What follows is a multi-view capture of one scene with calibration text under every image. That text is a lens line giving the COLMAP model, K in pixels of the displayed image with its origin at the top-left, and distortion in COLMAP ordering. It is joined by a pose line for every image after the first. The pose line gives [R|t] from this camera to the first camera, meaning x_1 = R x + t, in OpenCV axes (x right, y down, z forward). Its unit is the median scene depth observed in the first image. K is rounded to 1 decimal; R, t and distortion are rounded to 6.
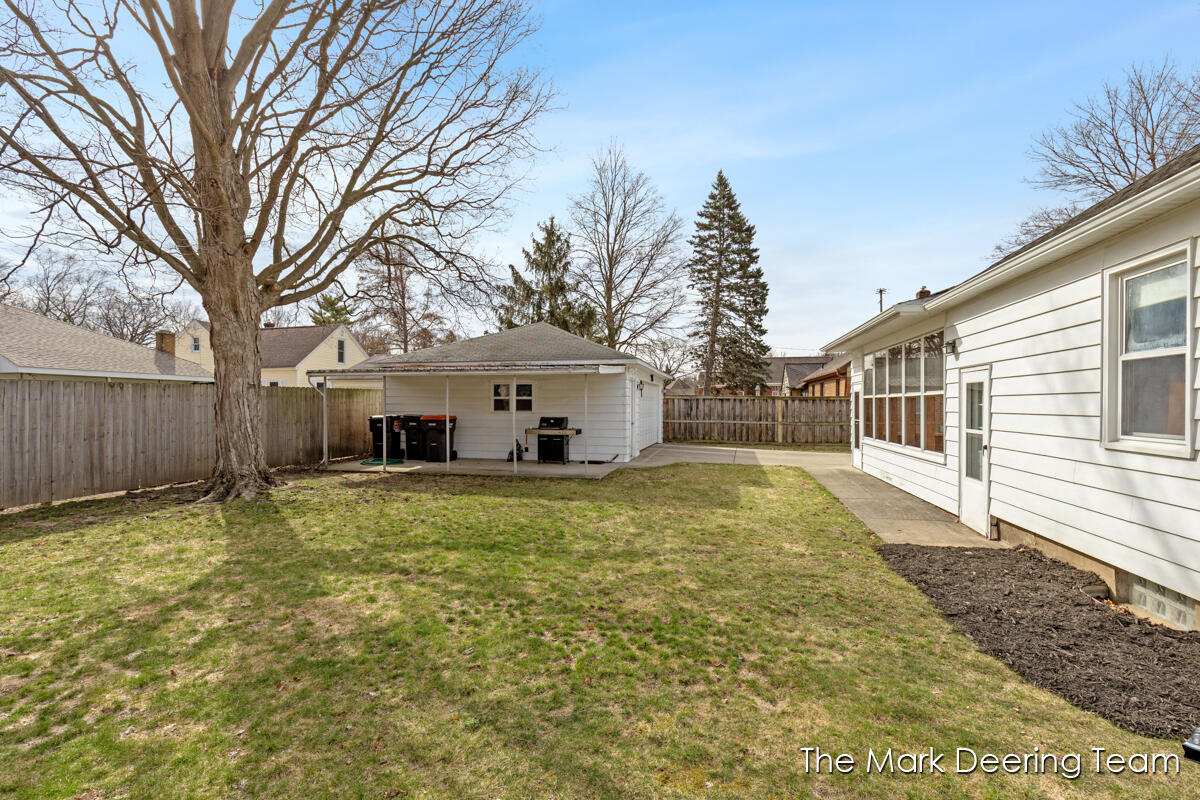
lens RADIAL K [[554.3, 0, 600.0], [0, 554.3, 400.0], [0, 0, 1]] dist [0.020094, 0.000213]
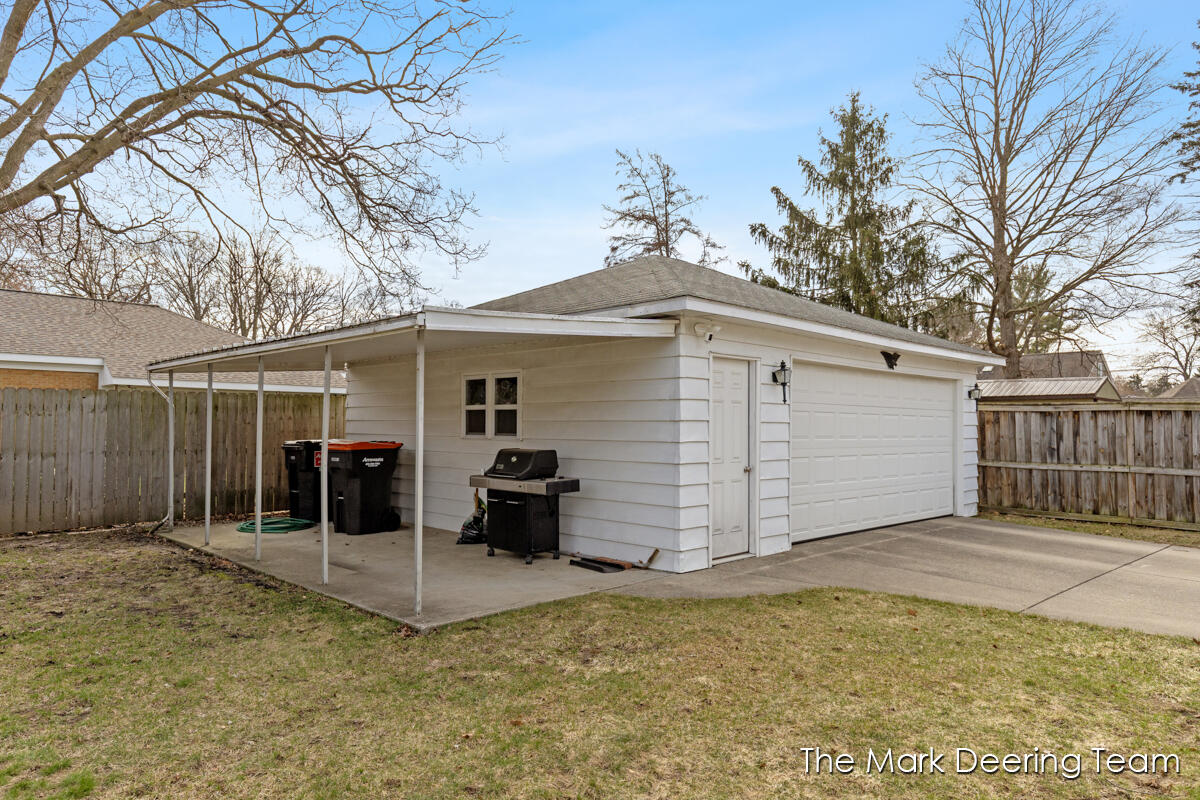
lens RADIAL K [[776.4, 0, 600.0], [0, 776.4, 400.0], [0, 0, 1]] dist [-0.000169, 0.000118]
pose [[0.842713, -0.013975, -0.538182, 0.278460], [-0.001582, 0.999594, -0.028435, 0.008852], [0.538361, 0.024814, 0.842349, 0.497874]]
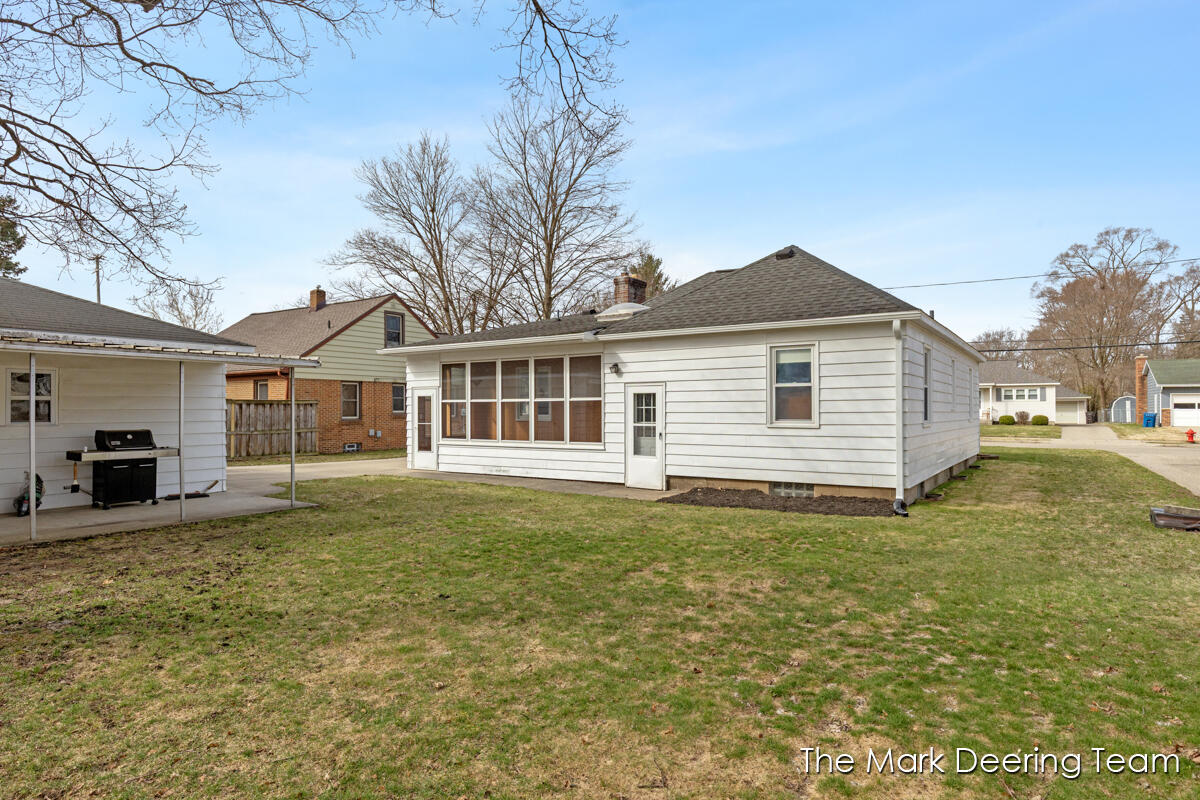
lens RADIAL K [[680.9, 0, 600.0], [0, 680.9, 400.0], [0, 0, 1]] dist [0.000138, -0.000196]
pose [[0.344791, 0.009872, 0.938628, -0.587776], [-0.002466, 0.999951, -0.009611, 0.003305], [-0.938676, 0.000999, 0.344798, 0.238962]]
